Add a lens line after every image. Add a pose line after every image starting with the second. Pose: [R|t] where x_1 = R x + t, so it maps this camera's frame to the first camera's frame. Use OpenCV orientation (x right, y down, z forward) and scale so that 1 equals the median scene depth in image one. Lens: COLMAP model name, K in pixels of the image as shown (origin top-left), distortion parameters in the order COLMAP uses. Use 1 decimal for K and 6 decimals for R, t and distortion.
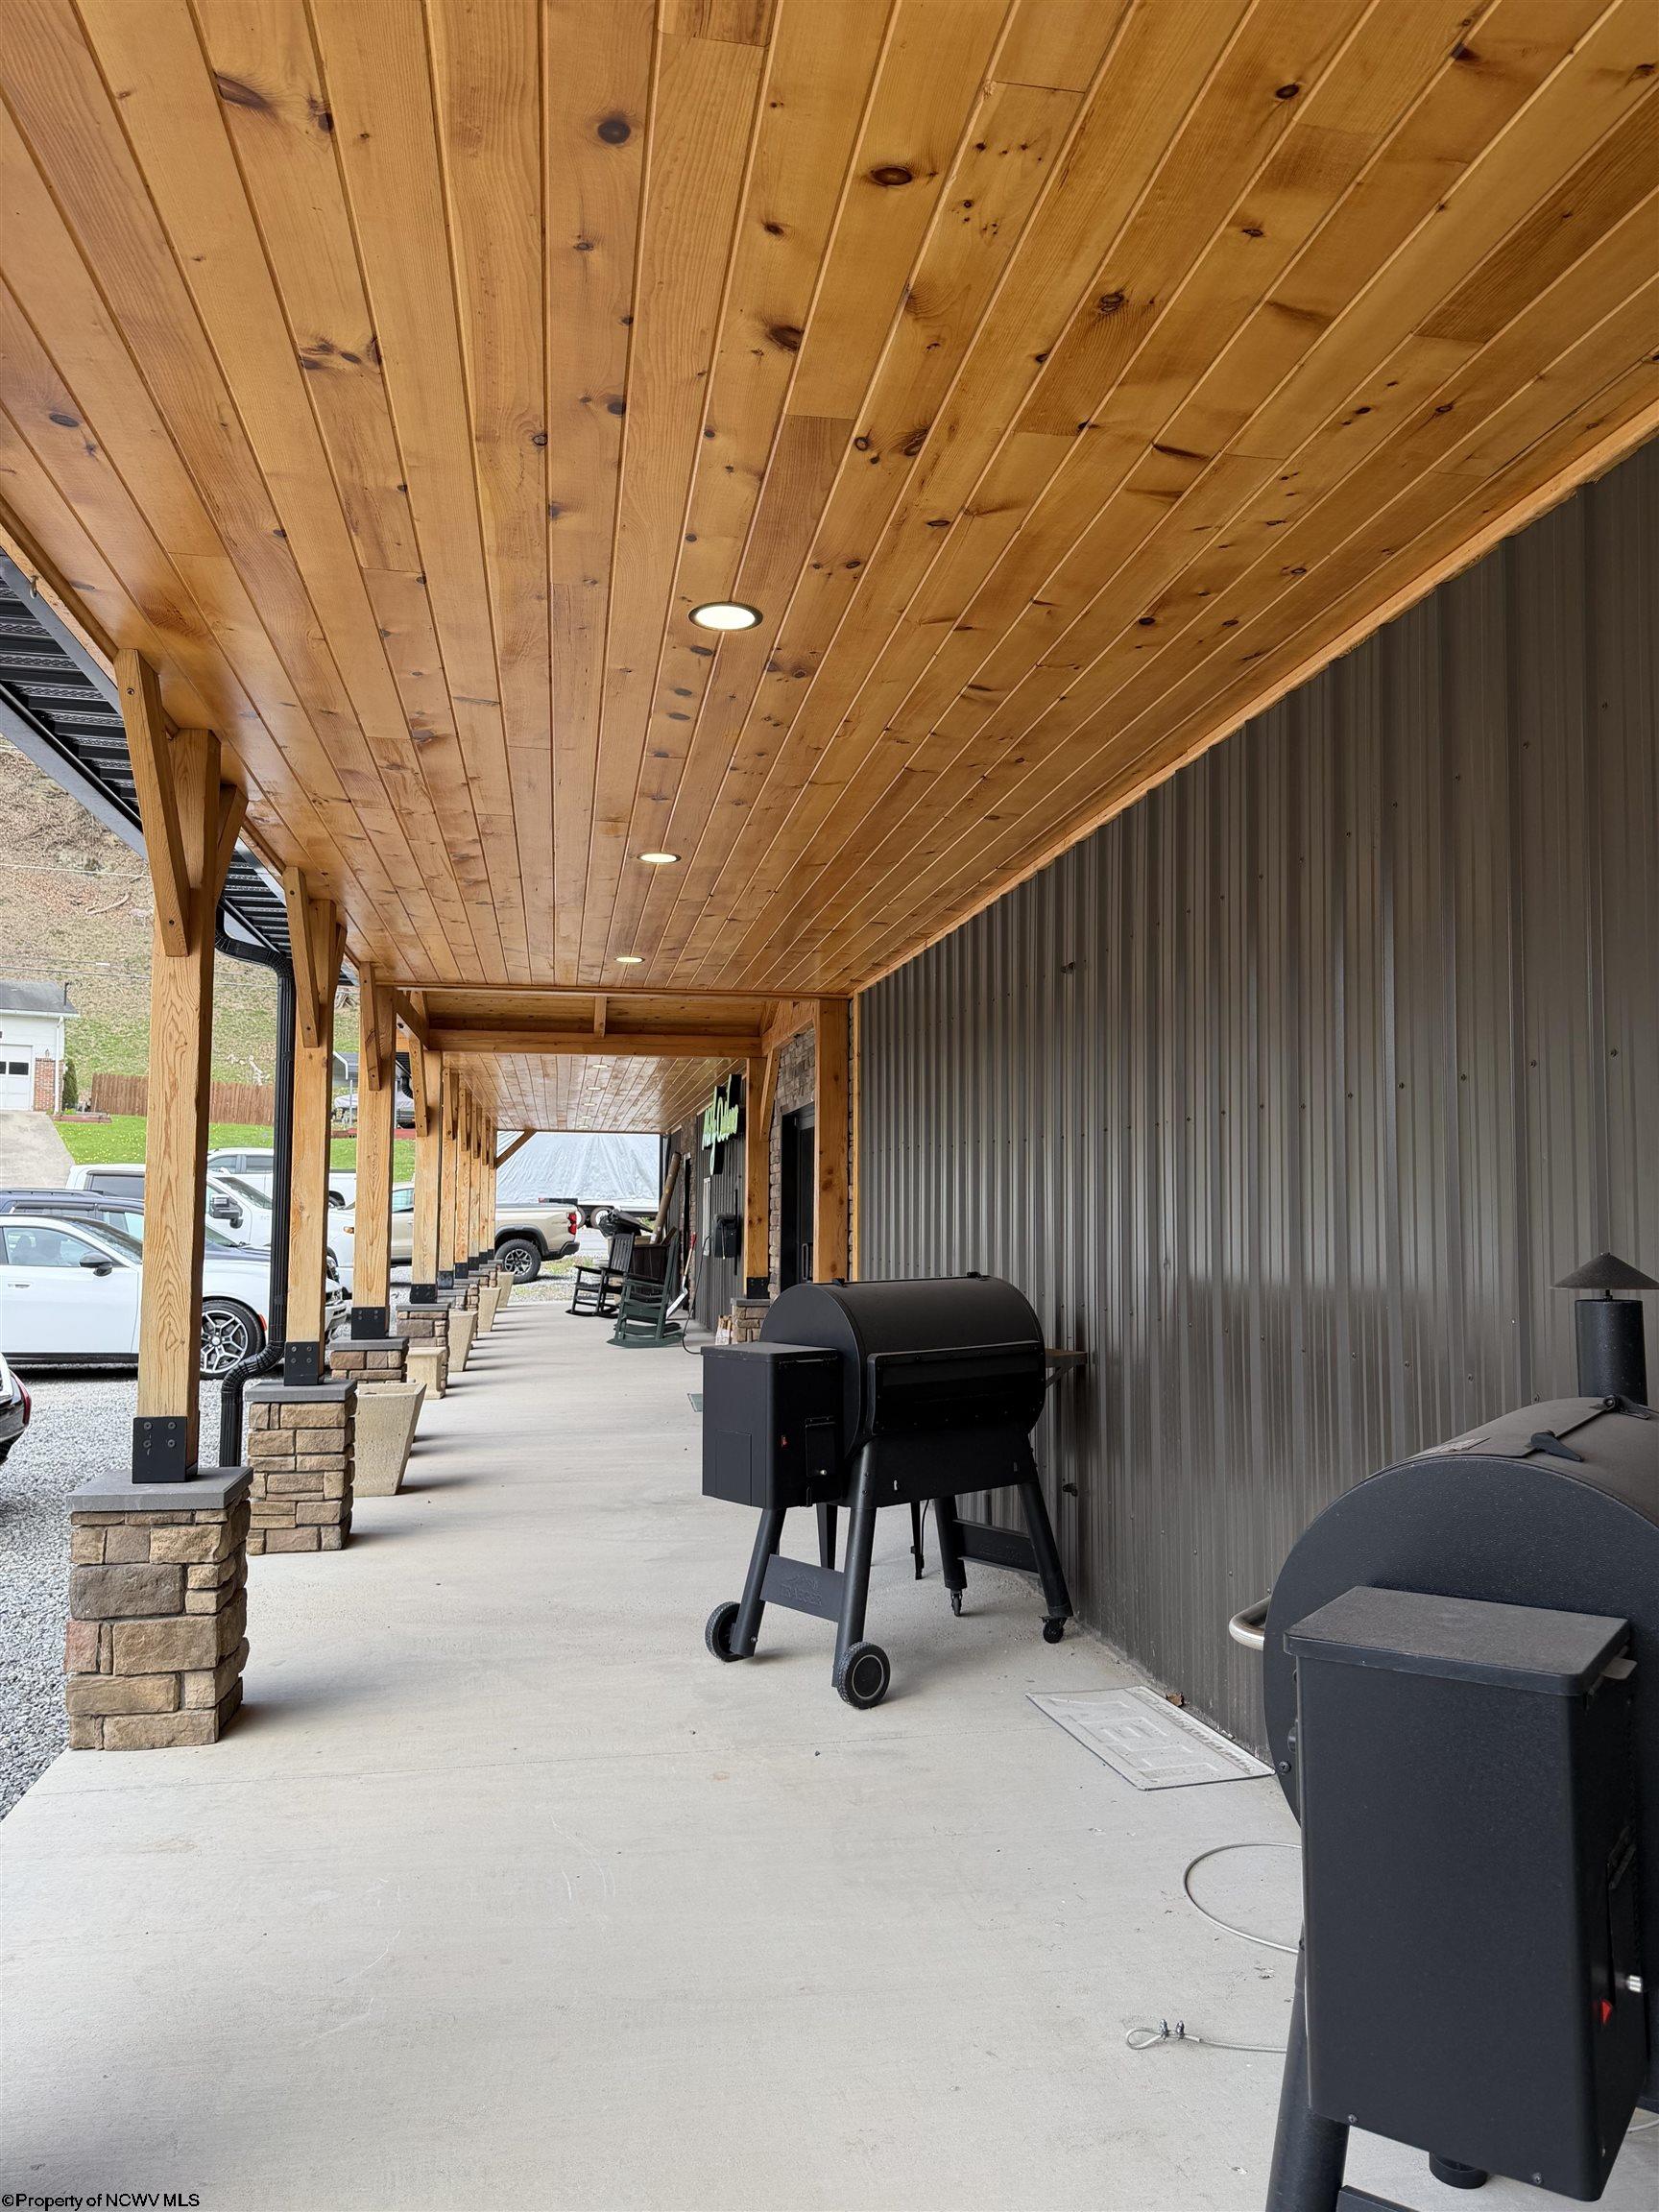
lens RADIAL K [[1574.7, 0, 830.0], [0, 1574.7, 1107.7], [0, 0, 1]] dist [0.029528, -0.033167]
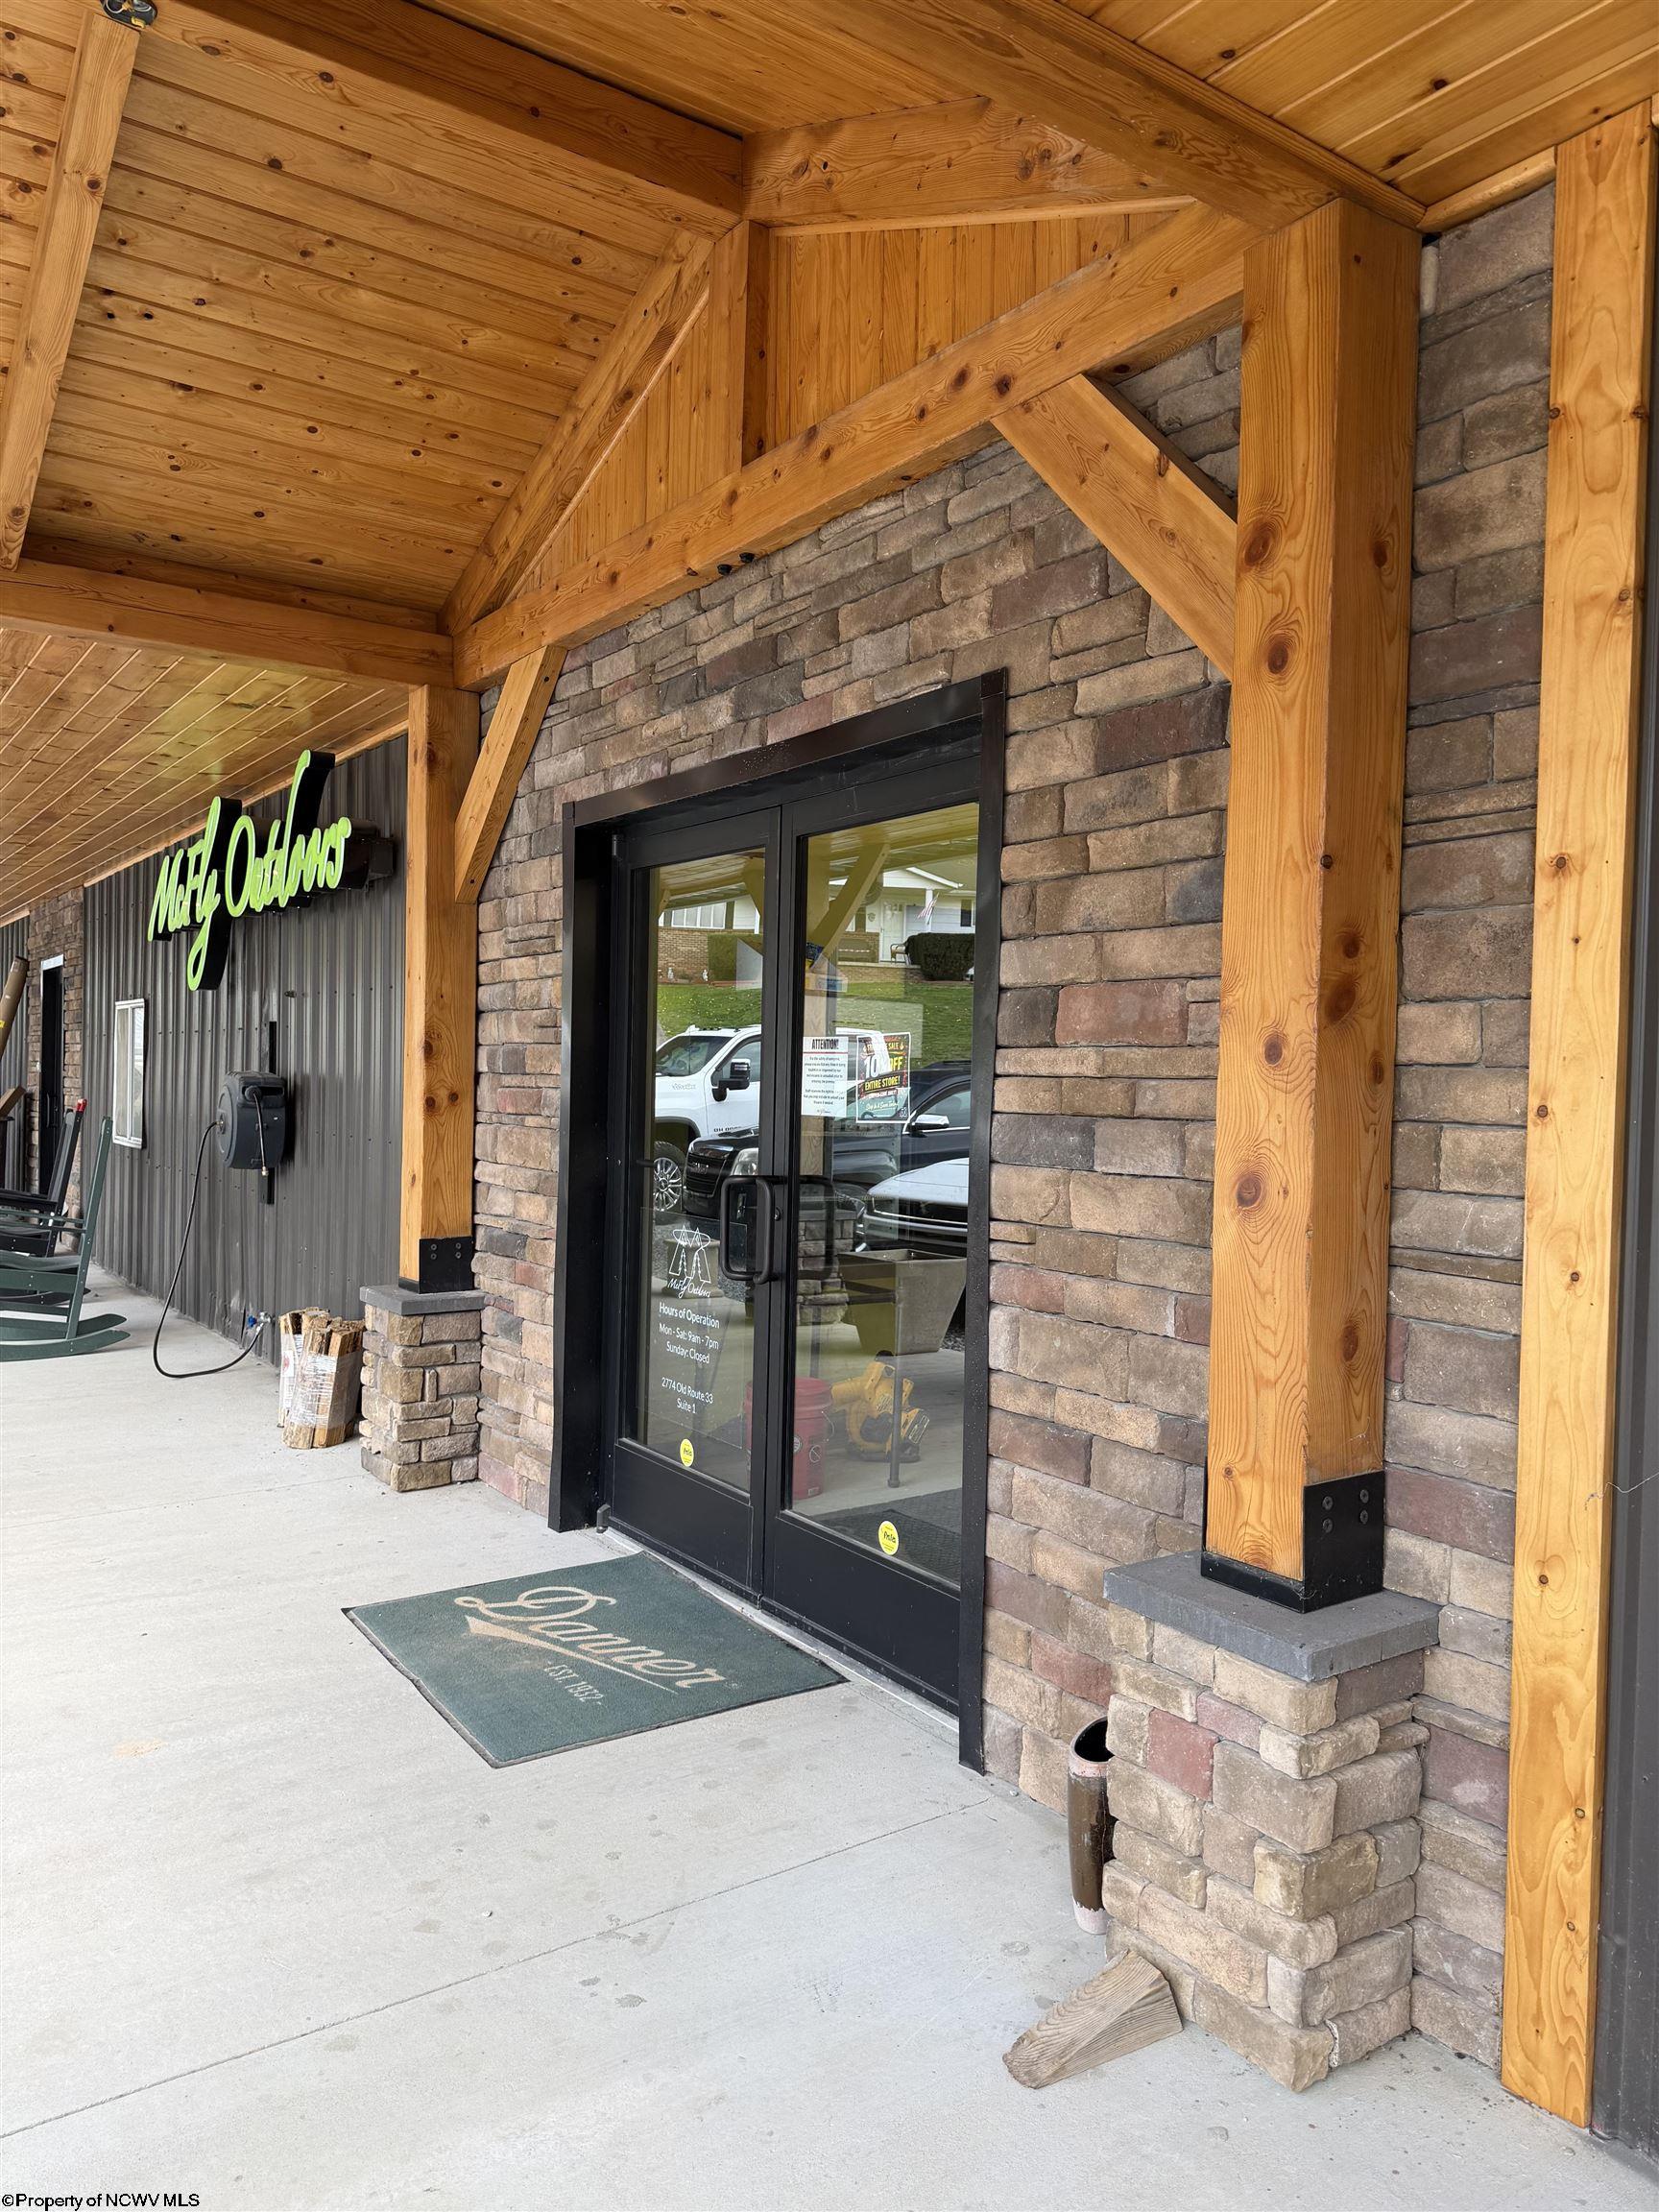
lens RADIAL K [[1574.7, 0, 834.3], [0, 1574.7, 1100.3], [0, 0, 1]] dist [0.029528, -0.033167]
pose [[0.906149, 0.003582, 0.422944, -0.126467], [-0.042475, 0.995680, 0.082569, 0.034954], [-0.420821, -0.092784, 0.902386, 0.596957]]
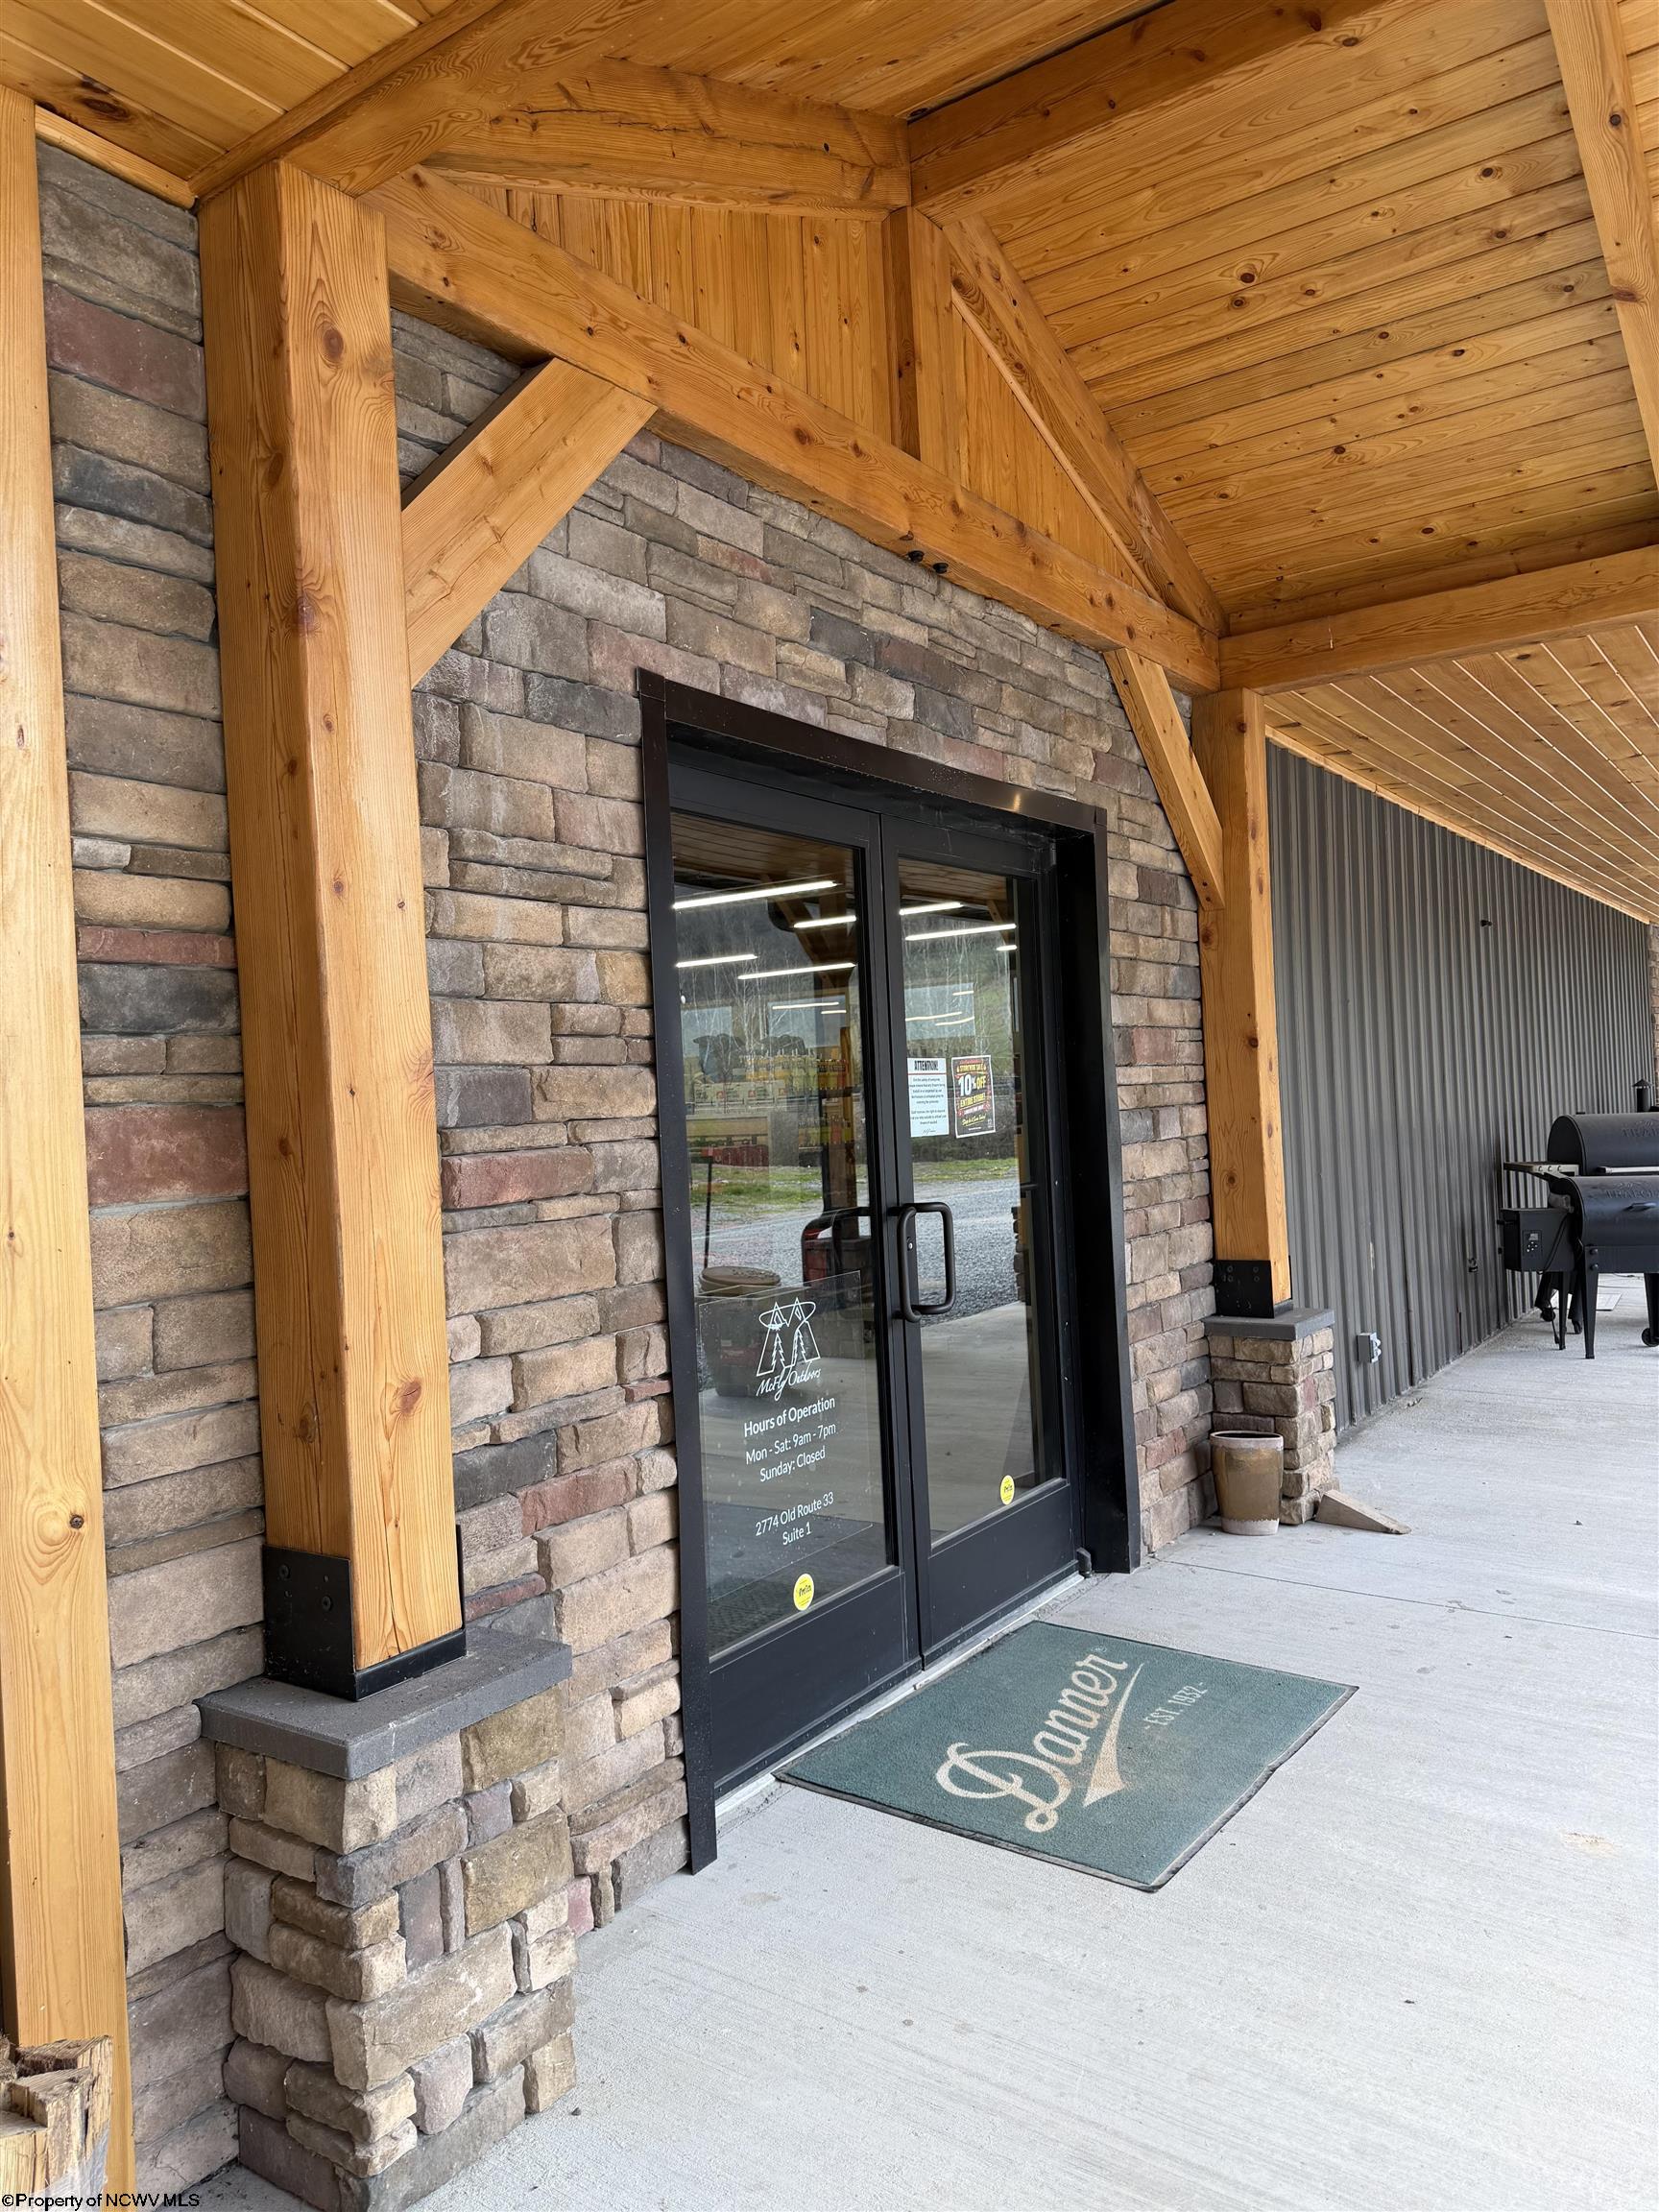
lens RADIAL K [[1574.7, 0, 834.5], [0, 1574.7, 1094.9], [0, 0, 1]] dist [0.029528, -0.033167]
pose [[-0.718412, 0.026829, 0.695100, -0.198297], [-0.010045, 0.998752, -0.048931, 0.068374], [-0.695545, -0.042135, -0.717246, 1.079039]]
